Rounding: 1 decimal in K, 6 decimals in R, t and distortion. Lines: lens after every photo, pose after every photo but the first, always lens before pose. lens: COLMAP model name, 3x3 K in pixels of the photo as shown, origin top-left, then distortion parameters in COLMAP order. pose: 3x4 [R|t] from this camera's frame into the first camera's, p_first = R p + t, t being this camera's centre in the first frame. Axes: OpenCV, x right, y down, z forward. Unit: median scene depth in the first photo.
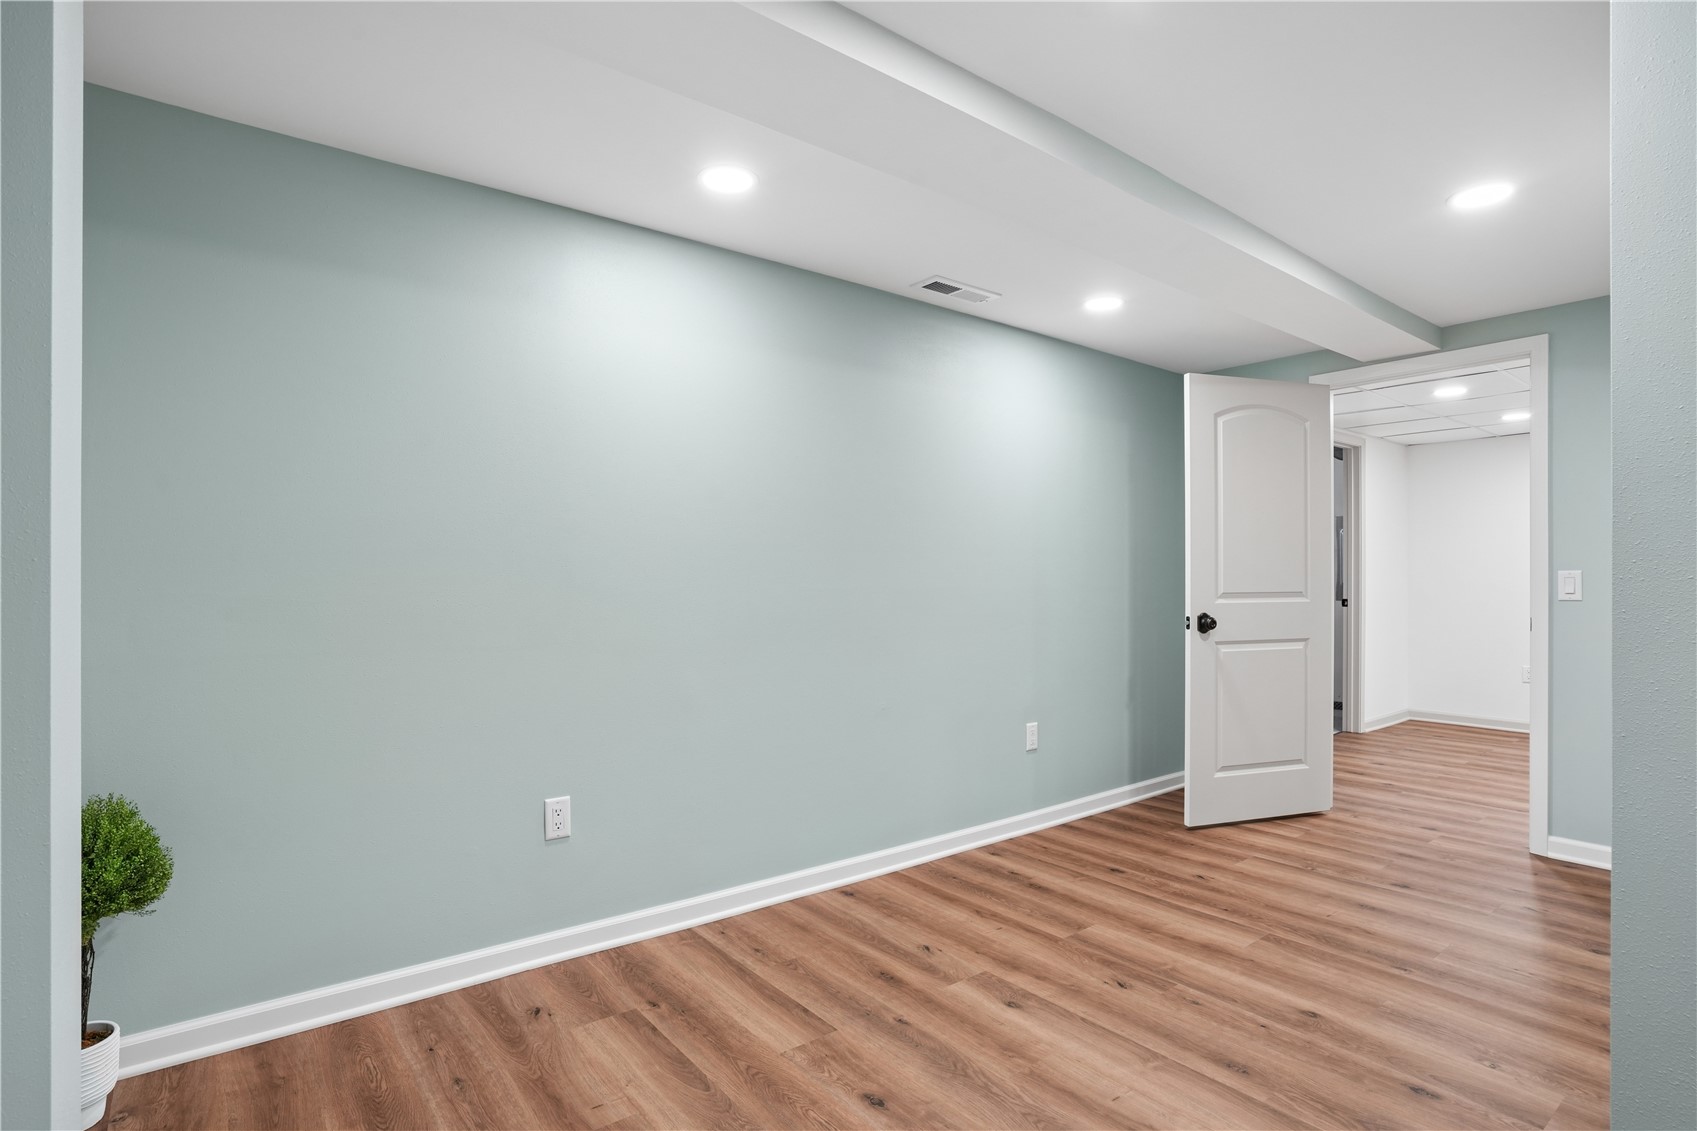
lens RADIAL K [[855.0, 0, 848.4], [0, 855.0, 566.0], [0, 0, 1]] dist [-0.055724, 0.027018]
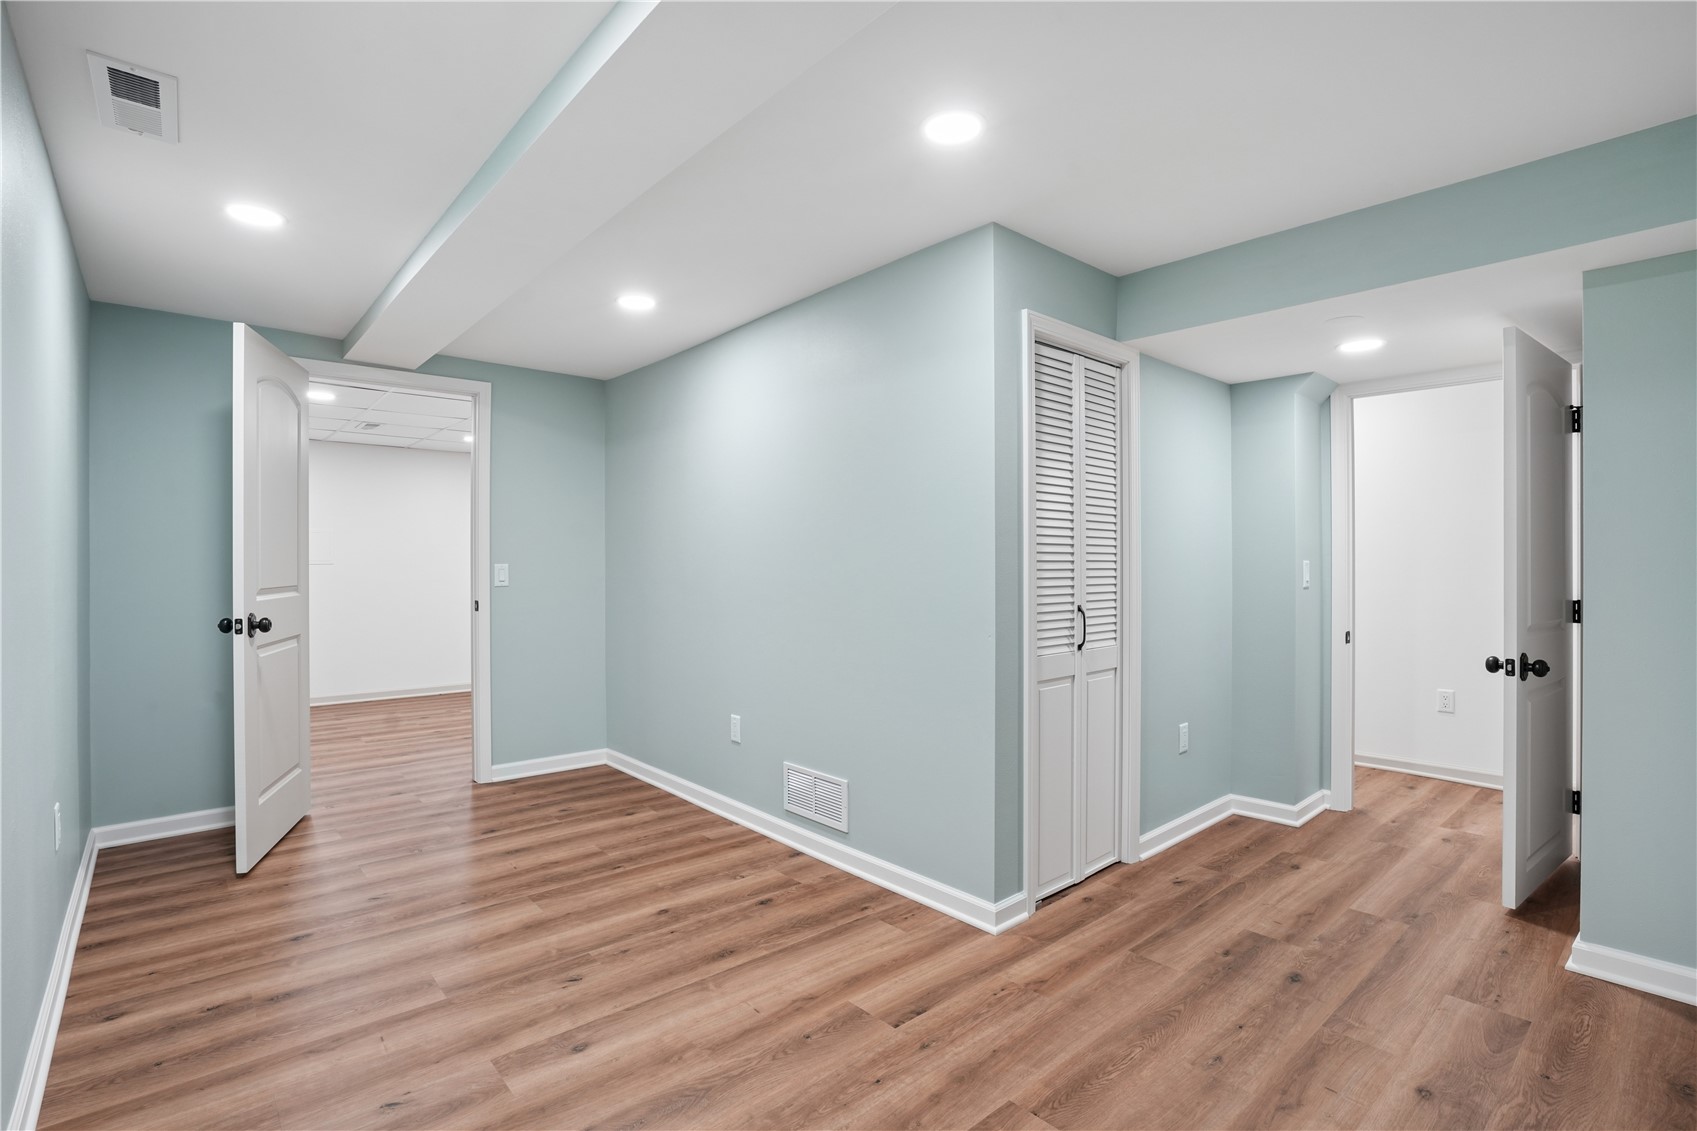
lens RADIAL K [[796.9, 0, 854.5], [0, 796.9, 600.7], [0, 0, 1]] dist [-0.001845, 0.000042]
pose [[-0.050861, -0.044504, 0.997714, -0.476315], [-0.019833, 0.998855, 0.043544, -0.002744], [-0.998509, -0.017573, -0.051685, 0.551283]]
